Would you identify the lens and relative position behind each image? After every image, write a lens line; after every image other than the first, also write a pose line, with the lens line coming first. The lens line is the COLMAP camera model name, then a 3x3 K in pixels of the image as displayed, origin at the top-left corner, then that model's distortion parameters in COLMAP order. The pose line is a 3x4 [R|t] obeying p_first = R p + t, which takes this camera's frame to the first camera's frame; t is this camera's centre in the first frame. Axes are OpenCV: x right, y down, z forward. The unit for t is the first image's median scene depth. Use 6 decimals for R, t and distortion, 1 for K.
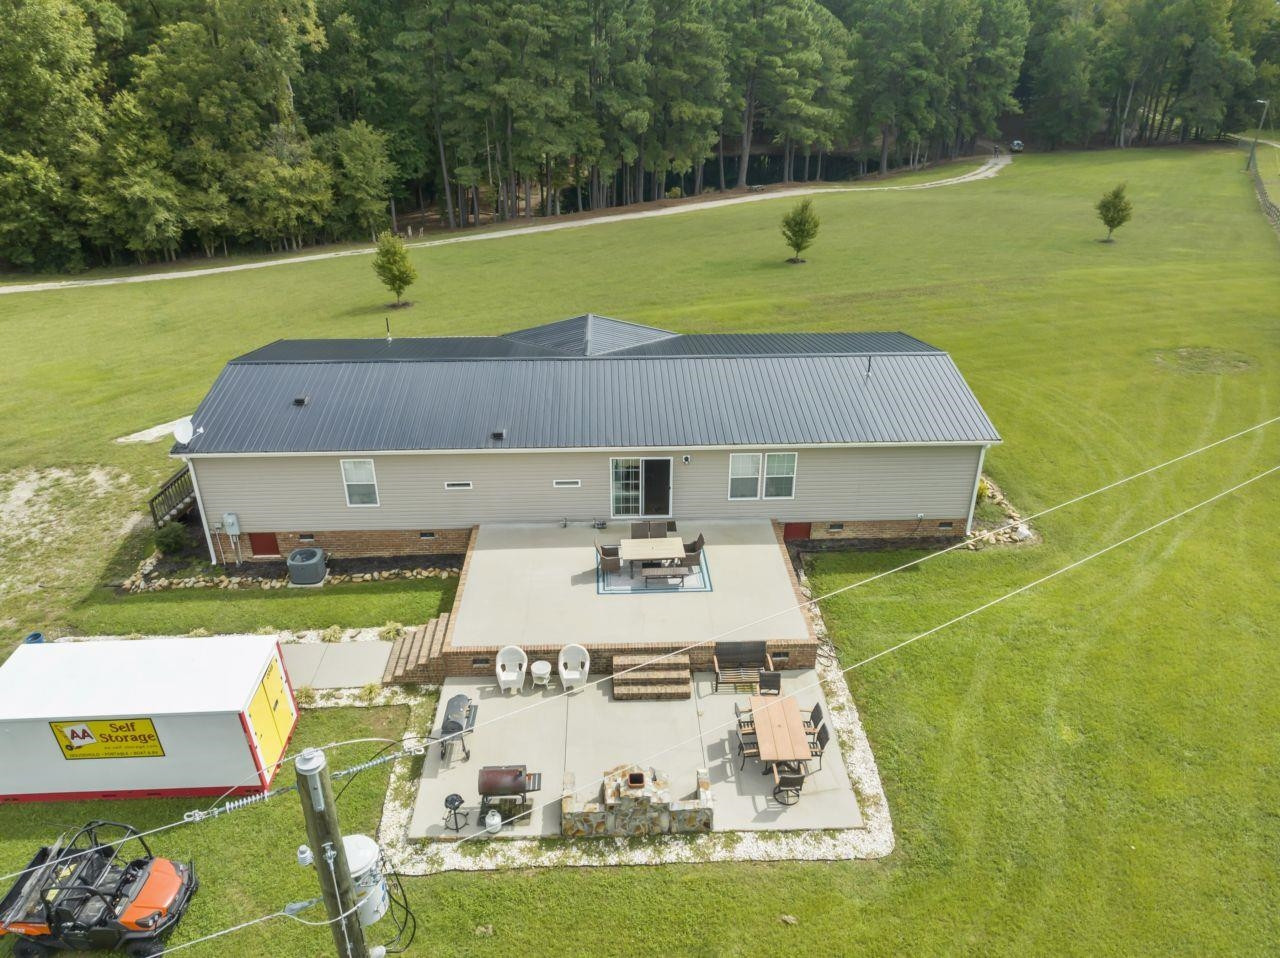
lens RADIAL K [[901.4, 0, 641.2], [0, 901.4, 474.2], [0, 0, 1]] dist [-0.038473, -0.003862]
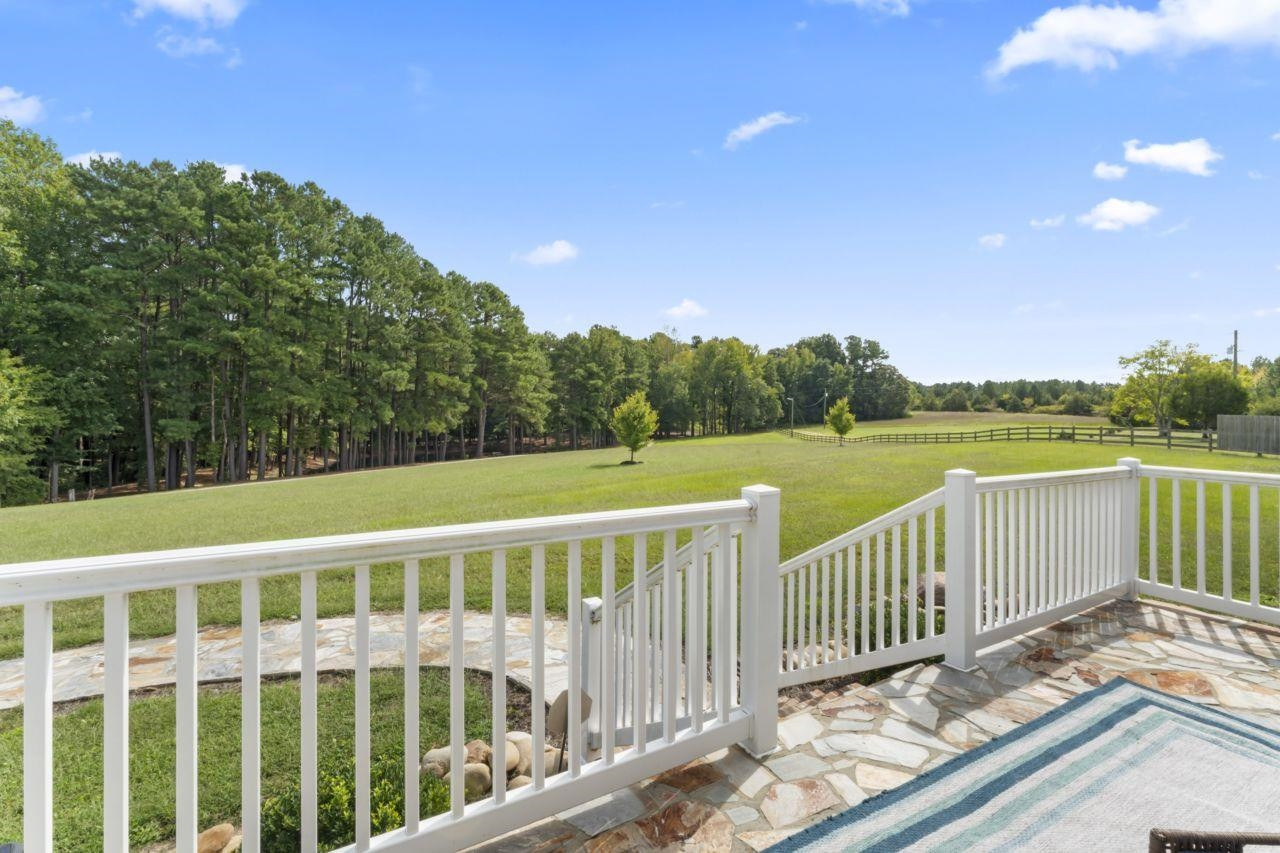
lens RADIAL K [[536.0, 0, 642.8], [0, 536.0, 425.7], [0, 0, 1]] dist [-0.001058, -0.000148]
pose [[0.875470, 0.004538, 0.483251, -0.068691], [0.207842, 0.899219, -0.384977, -0.059787], [-0.436296, 0.437476, 0.786296, 0.522310]]
